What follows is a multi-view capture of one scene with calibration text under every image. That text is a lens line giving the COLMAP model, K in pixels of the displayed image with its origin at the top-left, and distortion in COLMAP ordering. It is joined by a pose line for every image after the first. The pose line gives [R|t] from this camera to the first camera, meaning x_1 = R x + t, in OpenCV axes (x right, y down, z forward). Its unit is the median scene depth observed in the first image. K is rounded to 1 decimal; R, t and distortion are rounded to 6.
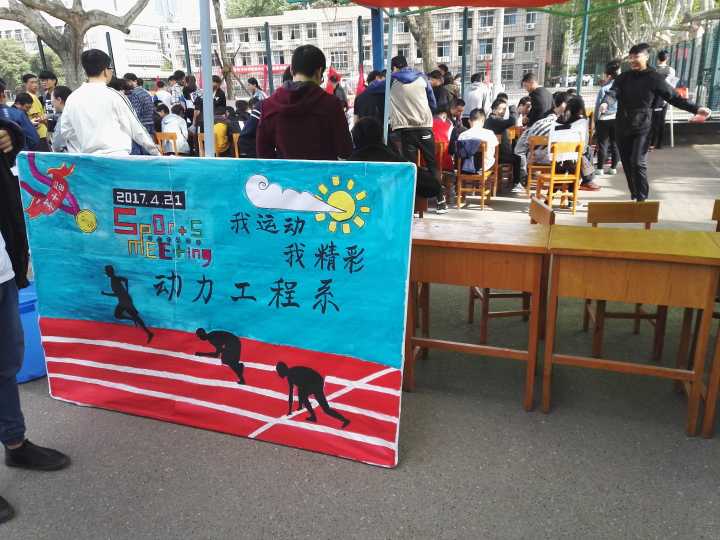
lens RADIAL K [[575.6, 0, 360.0], [0, 575.6, 270.0], [0, 0, 1]] dist [0.032882, 0.003475]
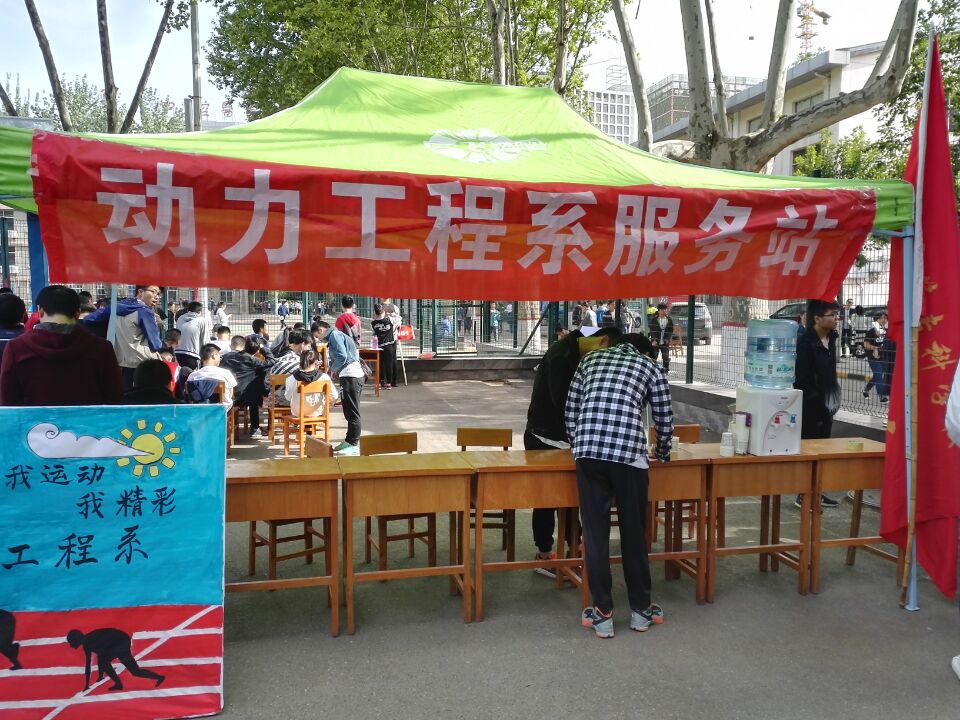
lens RADIAL K [[731.5, 0, 480.0], [0, 731.5, 360.0], [0, 0, 1]] dist [0.007559, 0.001500]
pose [[0.832409, -0.002422, 0.554156, -0.247649], [0.137361, 0.969685, -0.202095, 0.072757], [-0.536867, 0.244345, 0.807508, -0.361657]]
